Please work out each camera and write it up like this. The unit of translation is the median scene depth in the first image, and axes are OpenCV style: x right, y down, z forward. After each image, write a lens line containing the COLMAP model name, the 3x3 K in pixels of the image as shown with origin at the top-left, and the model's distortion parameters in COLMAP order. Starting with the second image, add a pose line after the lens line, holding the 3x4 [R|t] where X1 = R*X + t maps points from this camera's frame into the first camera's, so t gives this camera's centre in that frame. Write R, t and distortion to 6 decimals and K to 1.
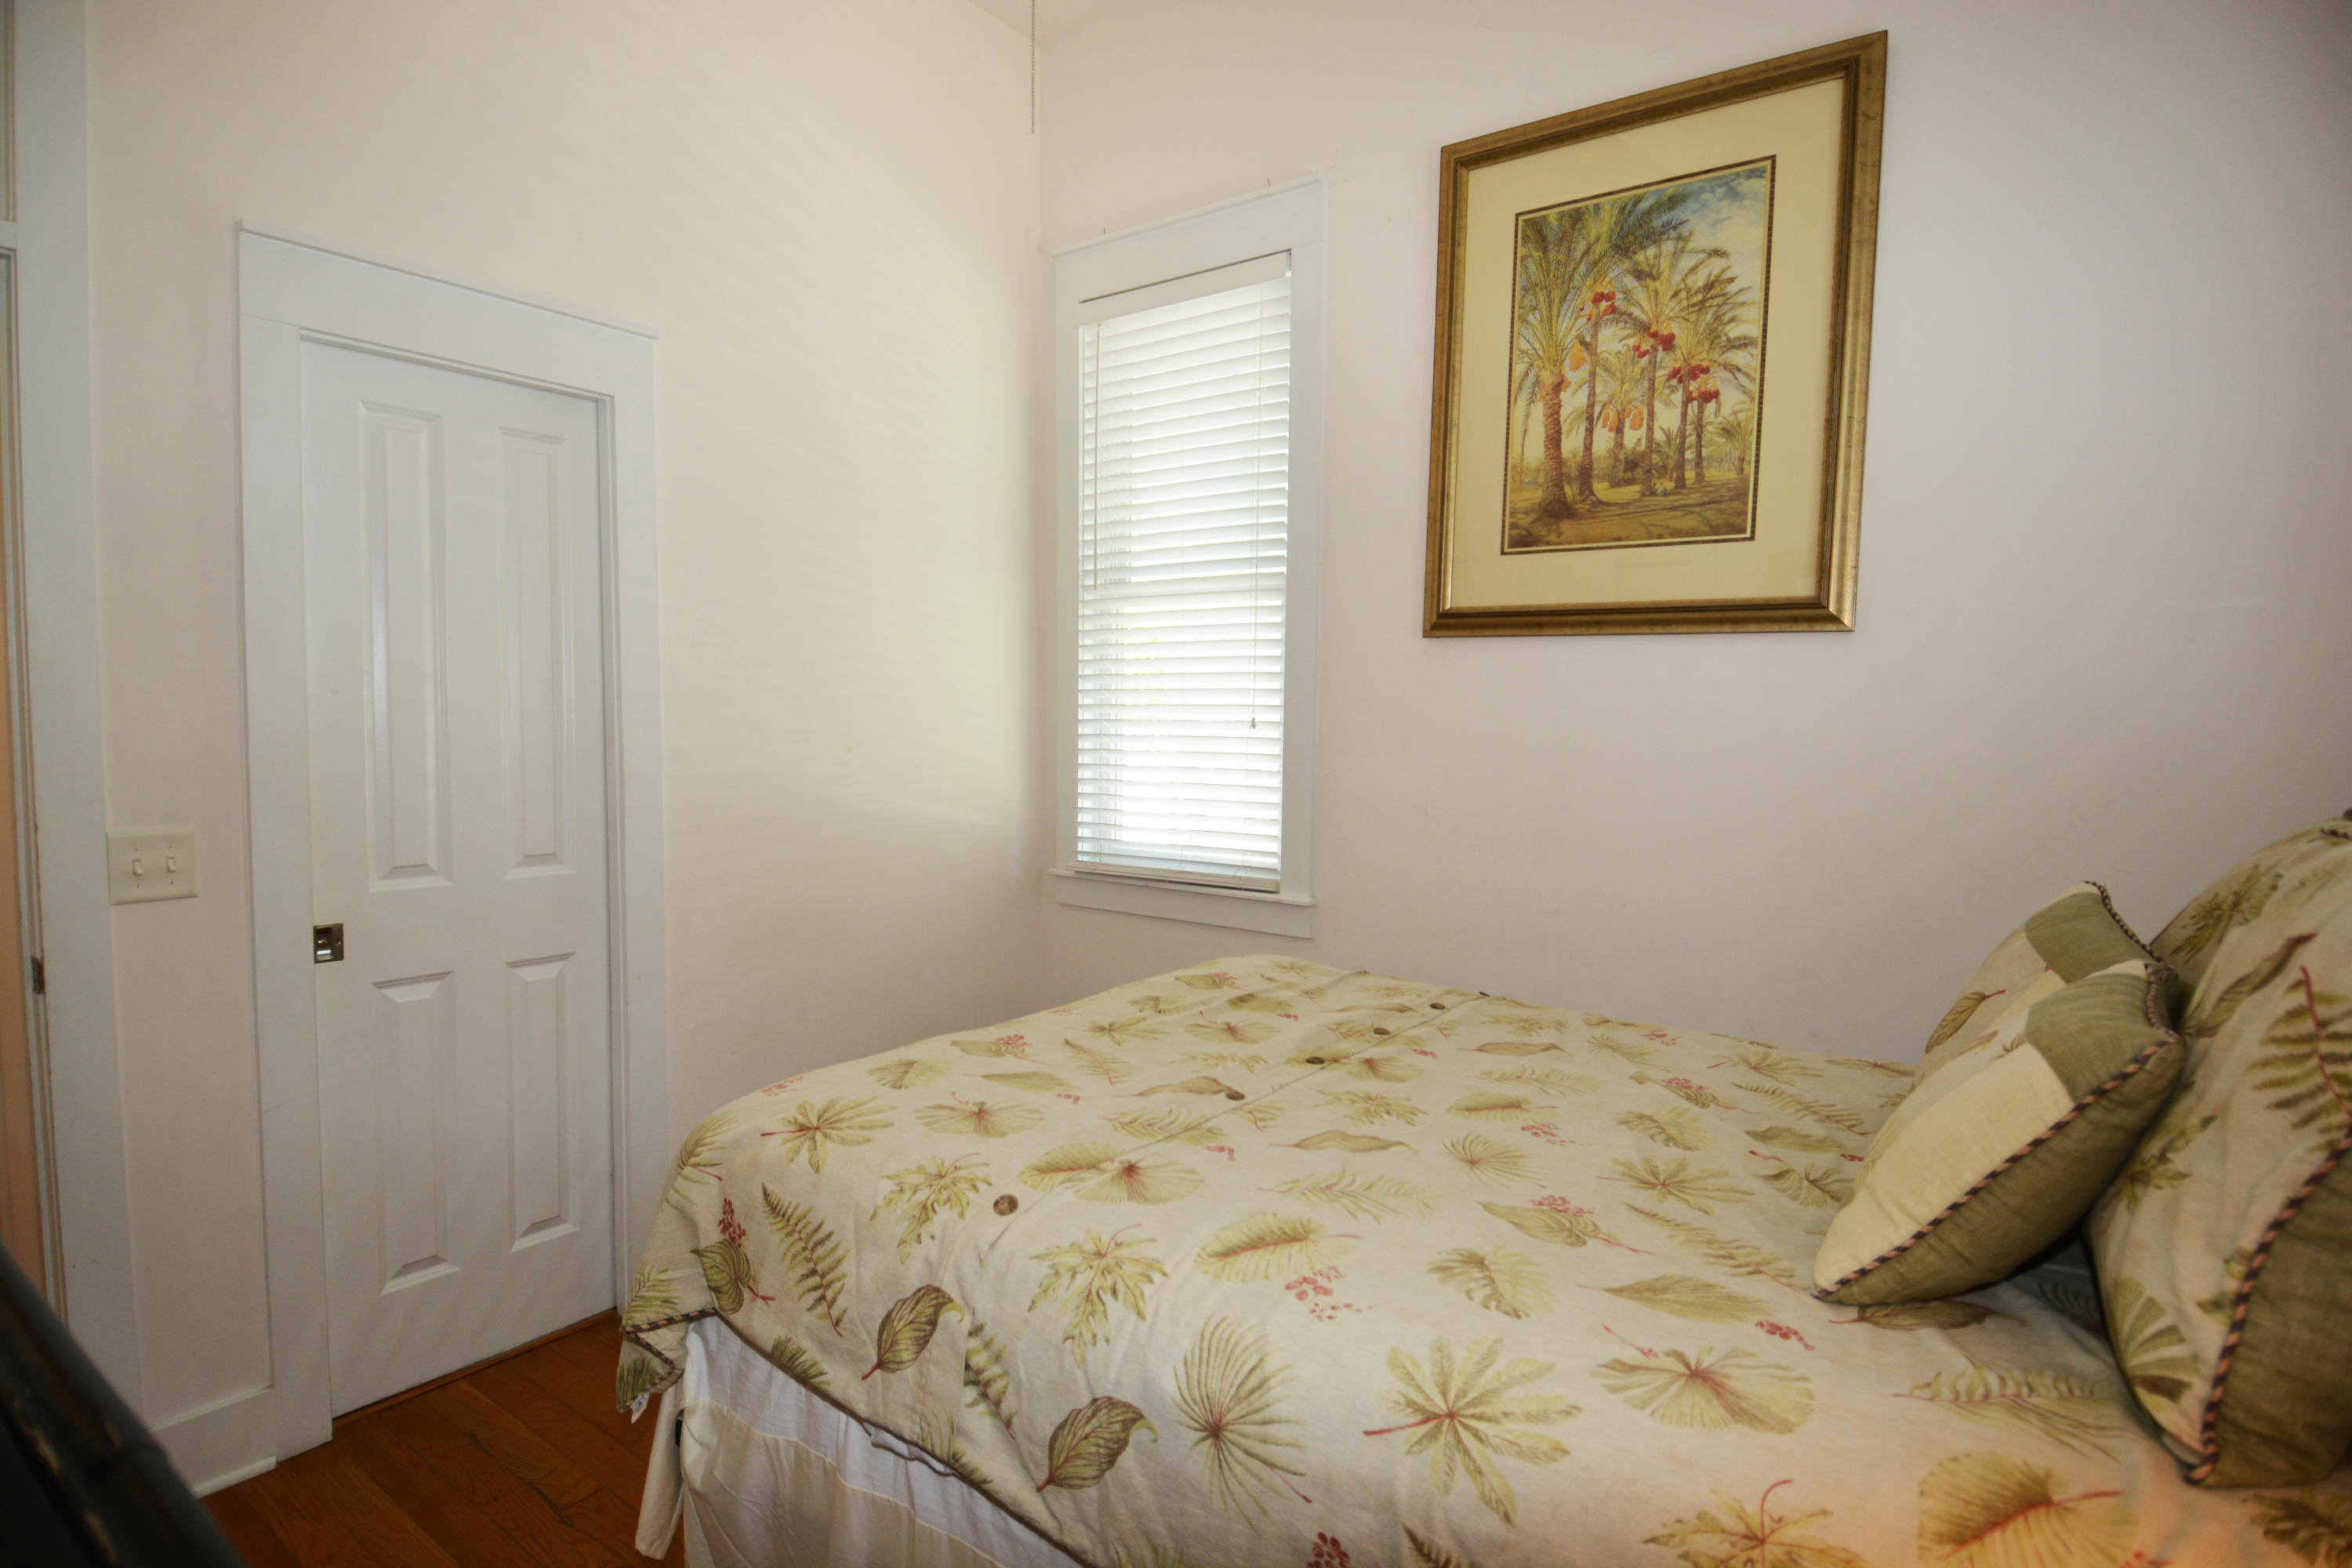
lens RADIAL K [[1207.7, 0, 1169.1], [0, 1207.7, 780.0], [0, 0, 1]] dist [0.044505, -0.047726]
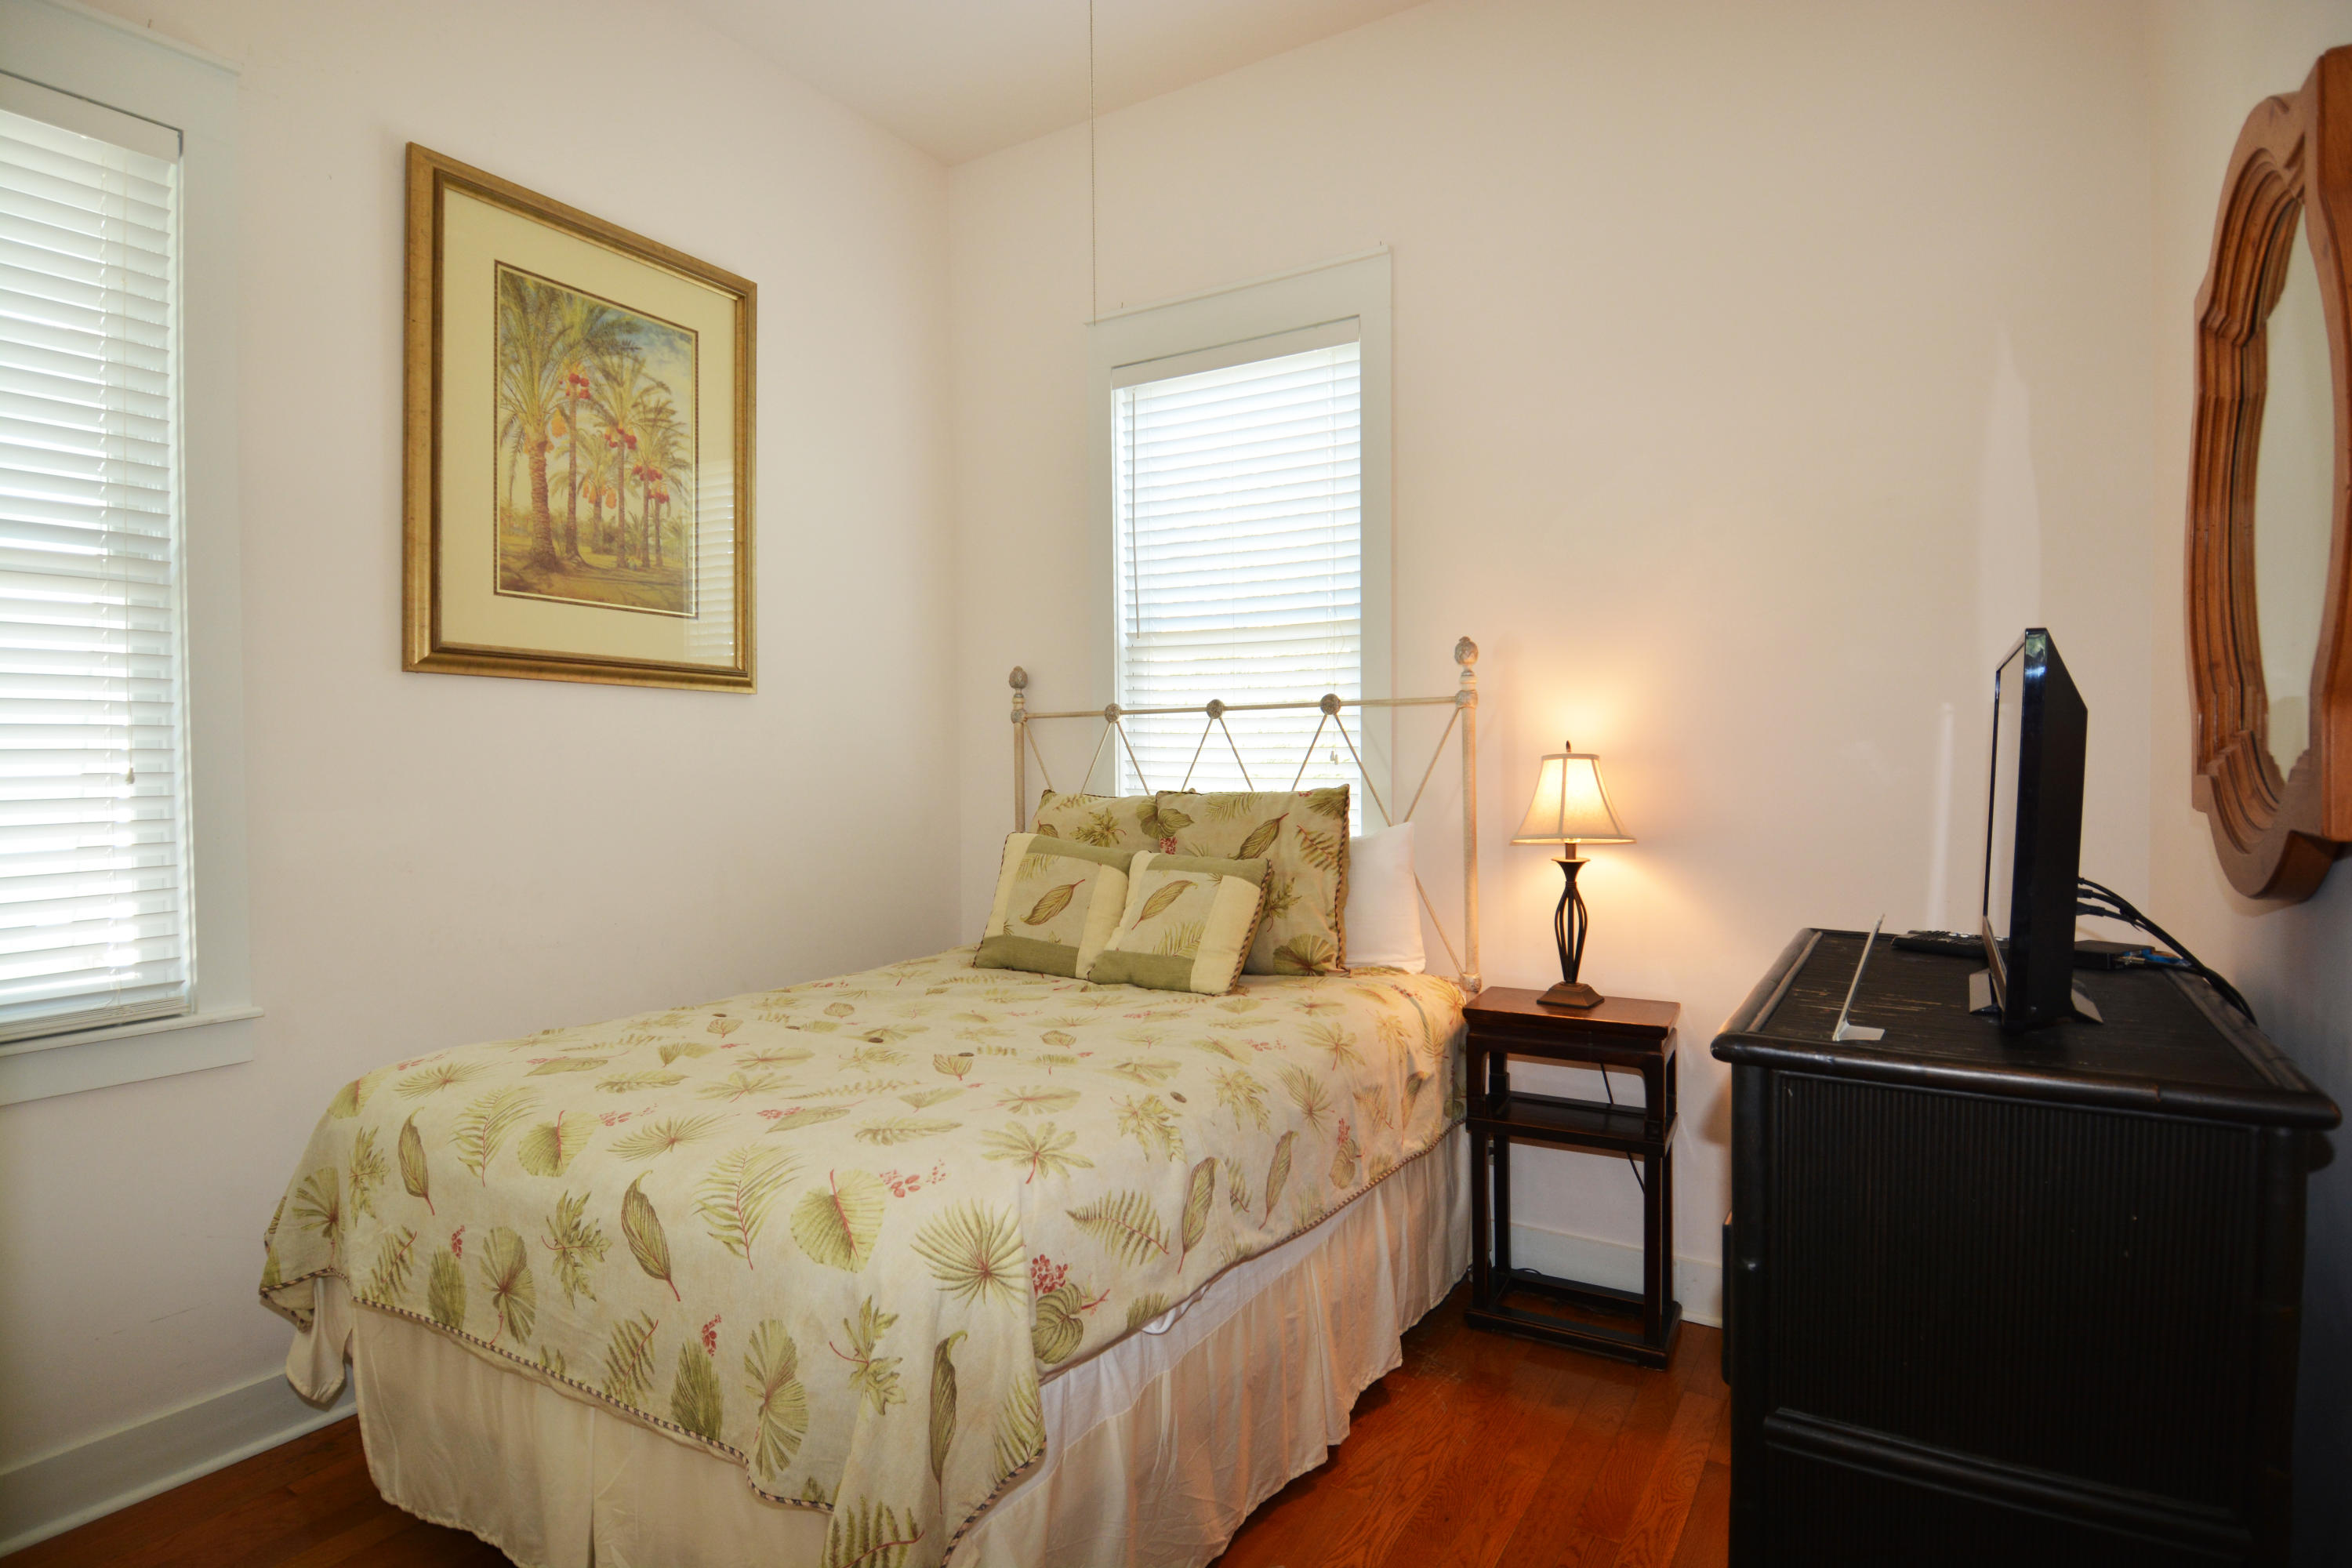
lens RADIAL K [[1207.7, 0, 1169.1], [0, 1207.7, 780.0], [0, 0, 1]] dist [0.044505, -0.047726]
pose [[-0.081687, -0.033570, 0.996093, -0.814654], [0.064018, 0.997192, 0.038857, -0.041561], [-0.994600, 0.066942, -0.079309, 0.580692]]
